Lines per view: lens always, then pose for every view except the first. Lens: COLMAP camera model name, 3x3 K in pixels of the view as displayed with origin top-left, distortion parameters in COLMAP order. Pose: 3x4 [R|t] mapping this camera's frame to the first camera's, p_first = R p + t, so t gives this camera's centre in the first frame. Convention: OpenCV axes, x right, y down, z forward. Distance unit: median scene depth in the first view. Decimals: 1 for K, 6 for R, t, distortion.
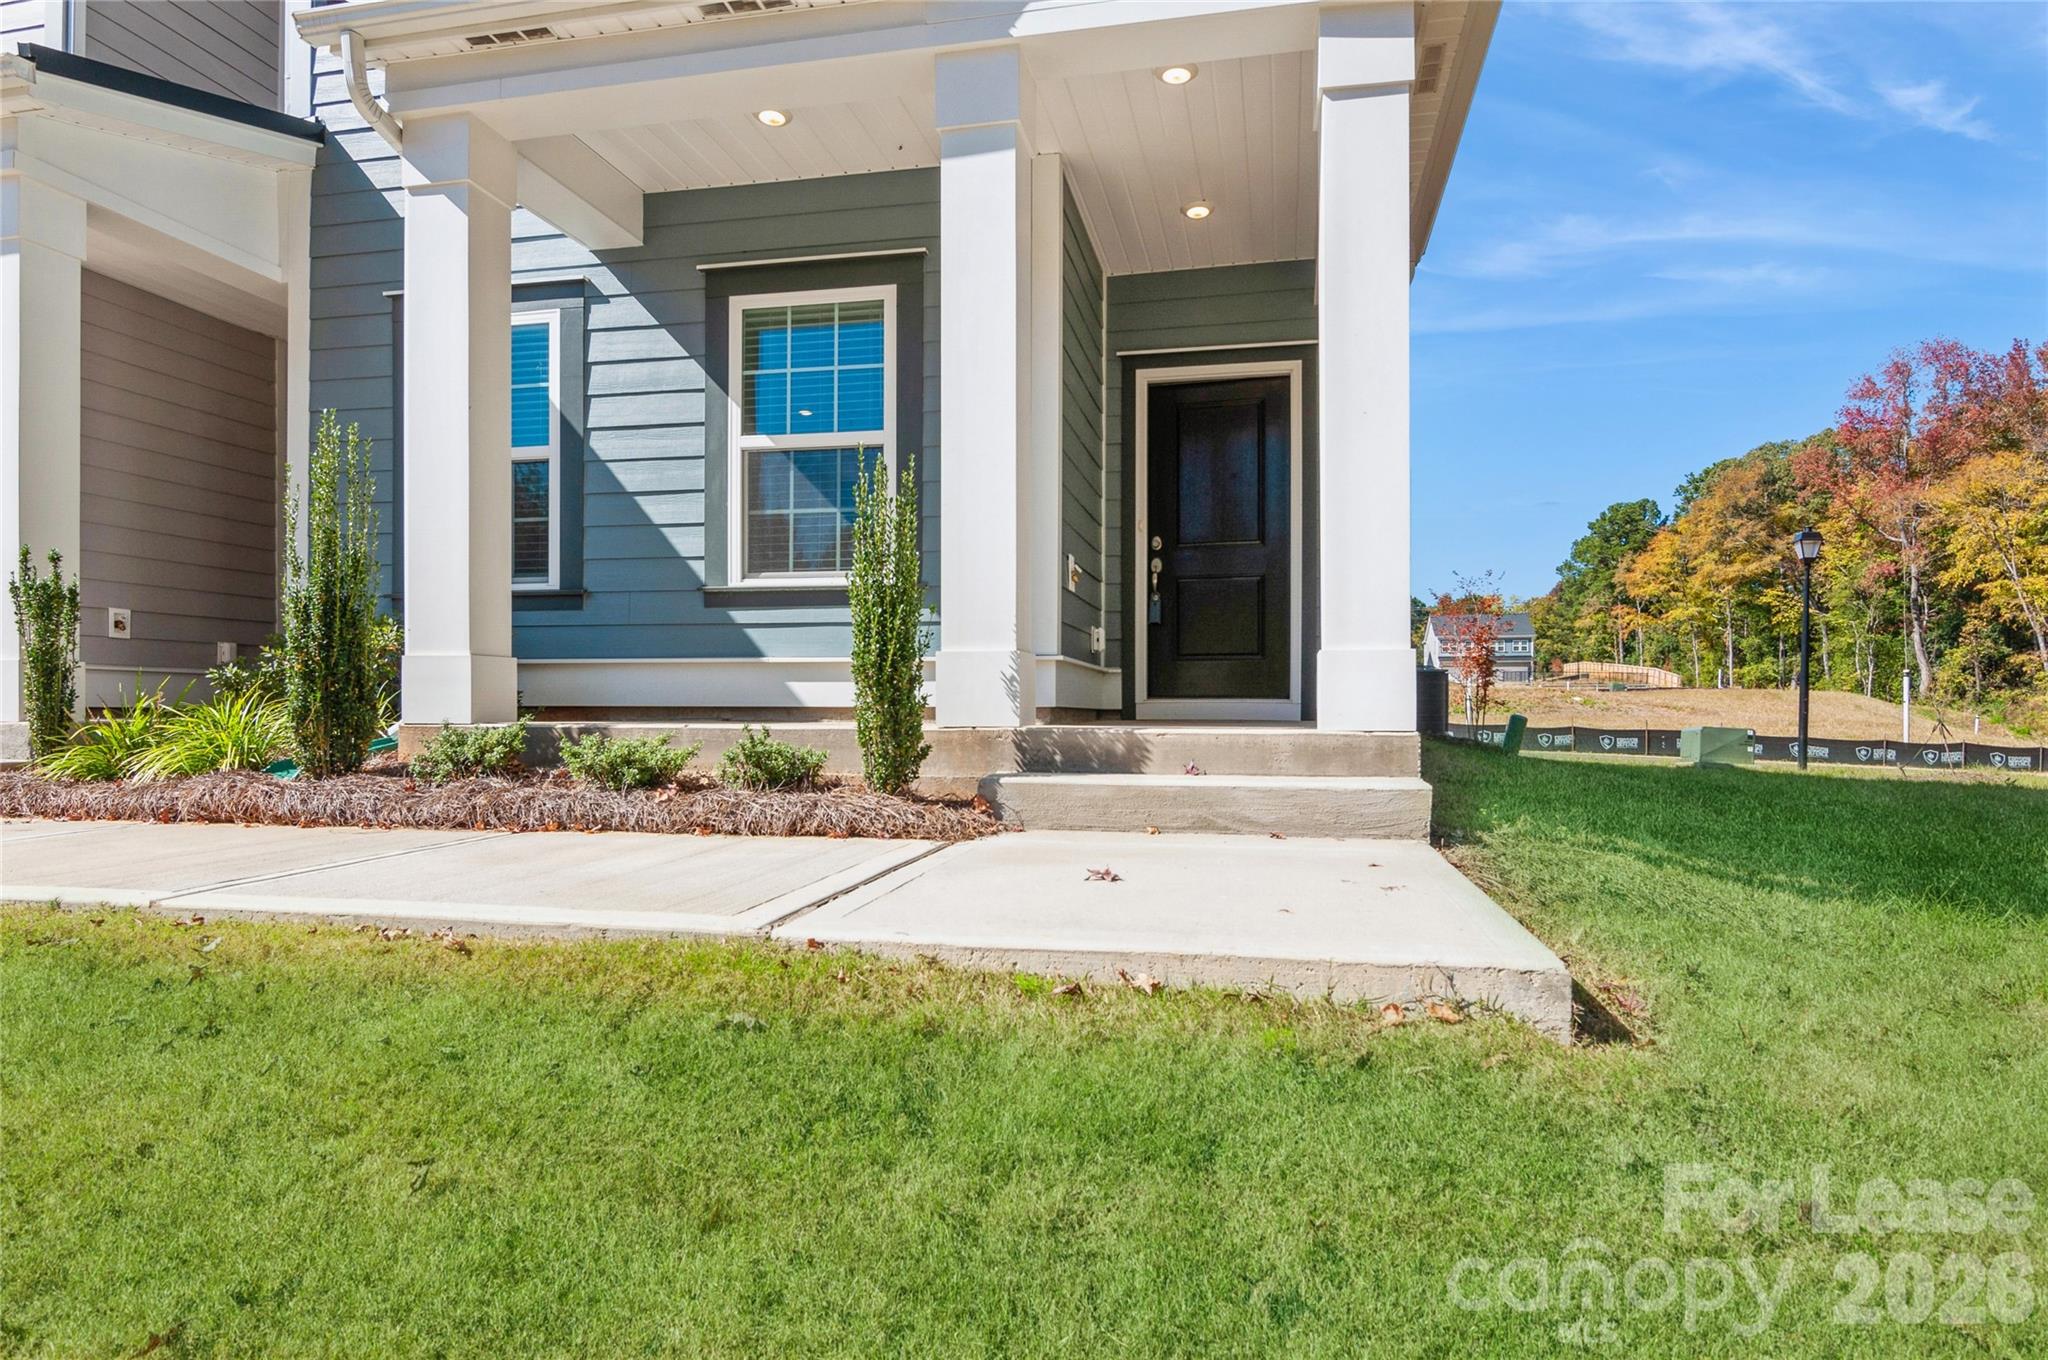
lens RADIAL K [[1219.9, 0, 1023.0], [0, 1219.9, 705.4], [0, 0, 1]] dist [0.015303, -0.013312]
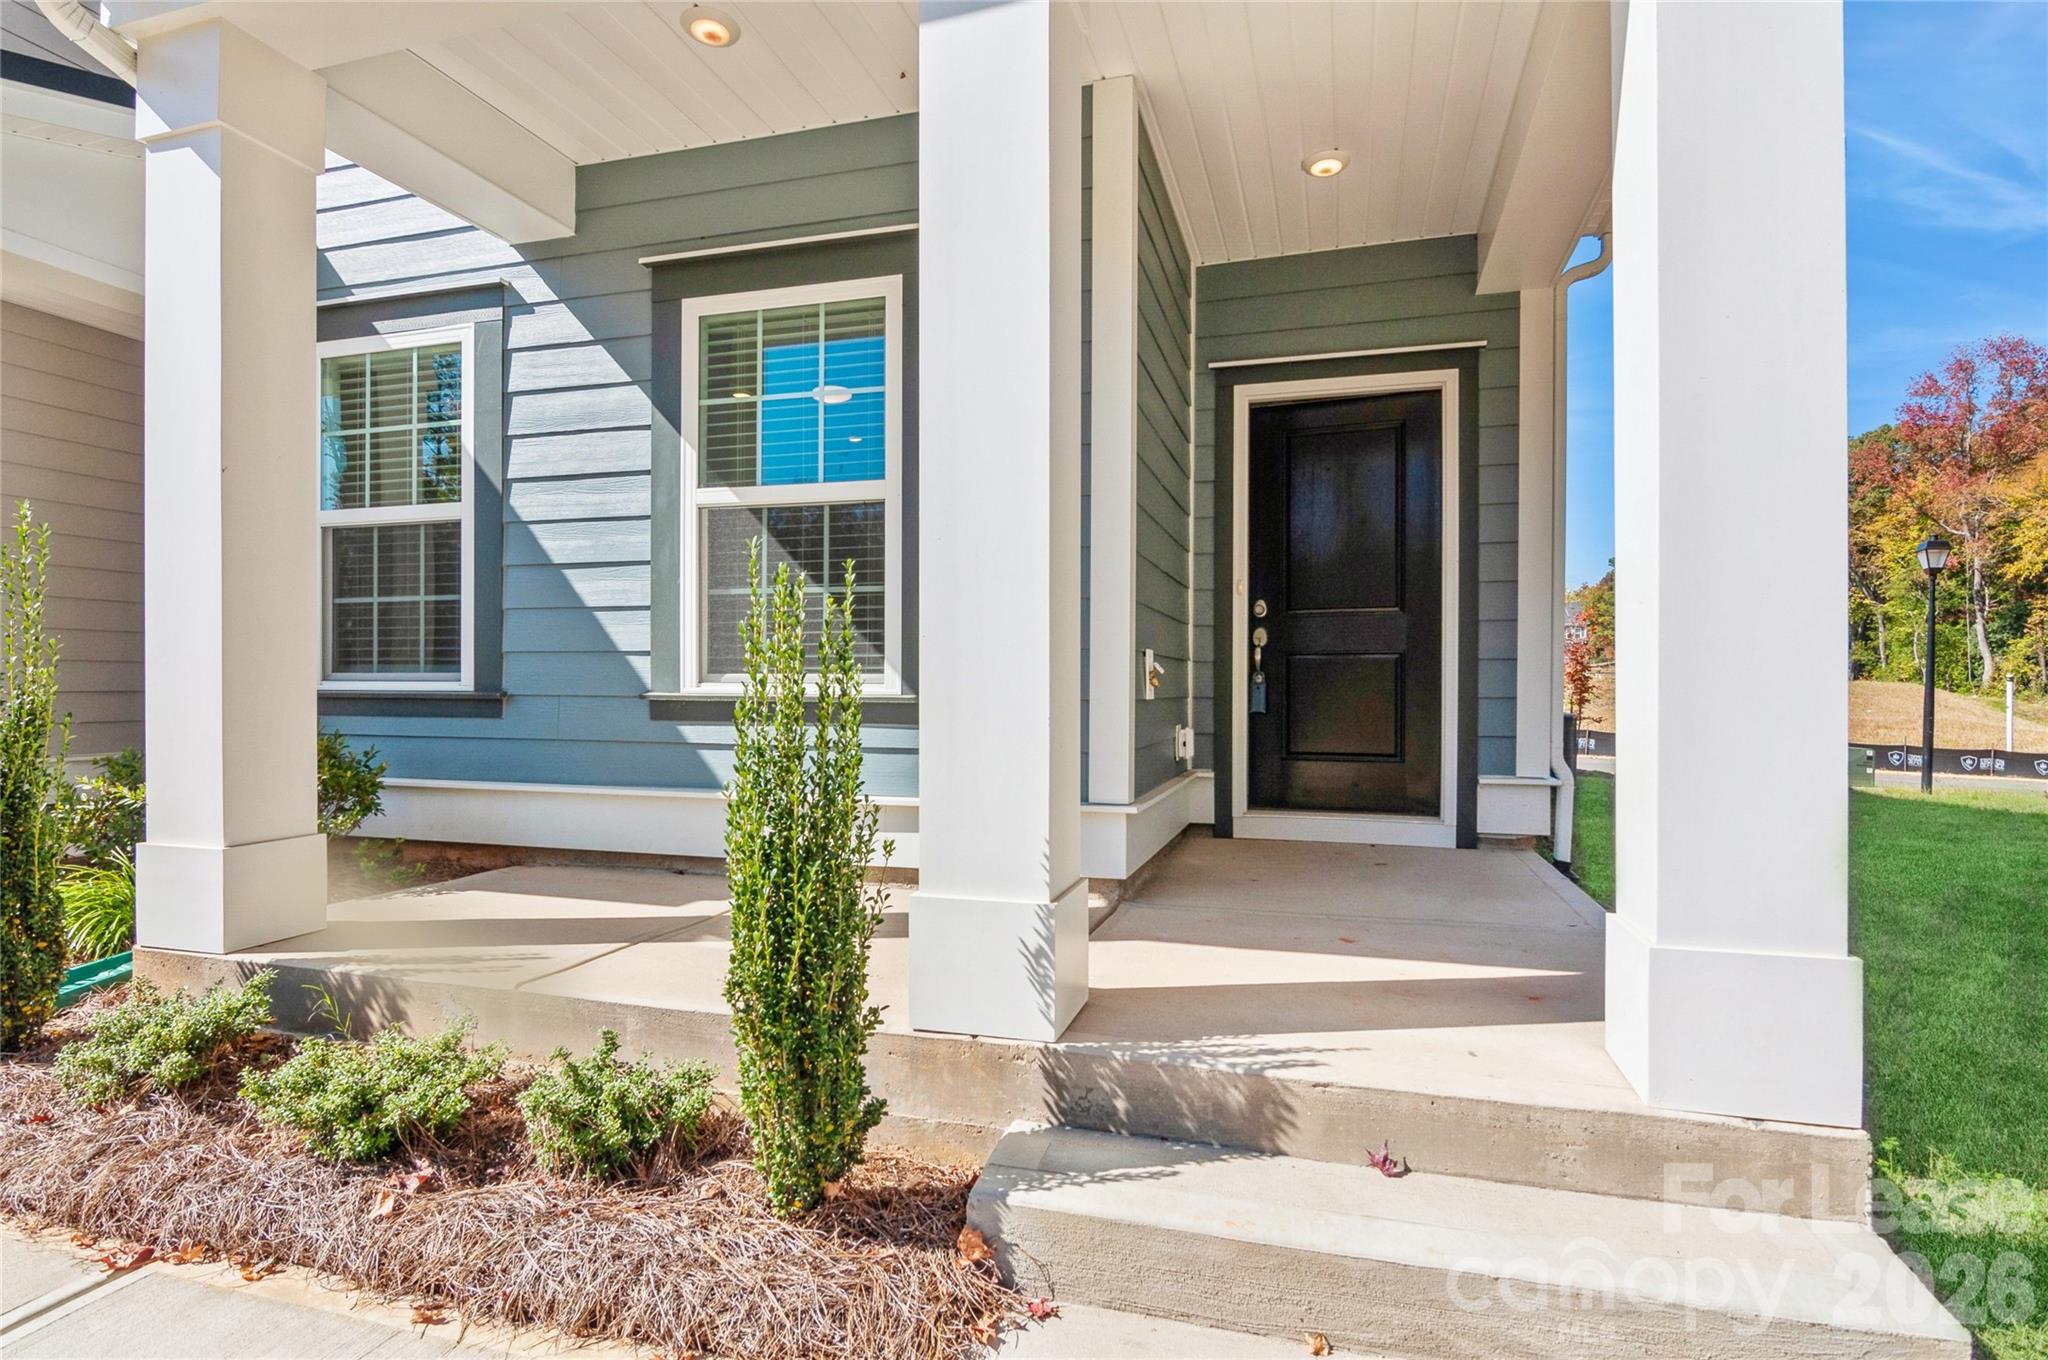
lens RADIAL K [[1060.5, 0, 1024.0], [0, 1060.5, 680.0], [0, 0, 1]] dist [-0.000334, -0.002009]
pose [[0.996945, 0.001351, -0.078101, 0.014786], [-0.000967, 0.999987, 0.004954, -0.105932], [0.078107, -0.004863, 0.996933, 0.369099]]
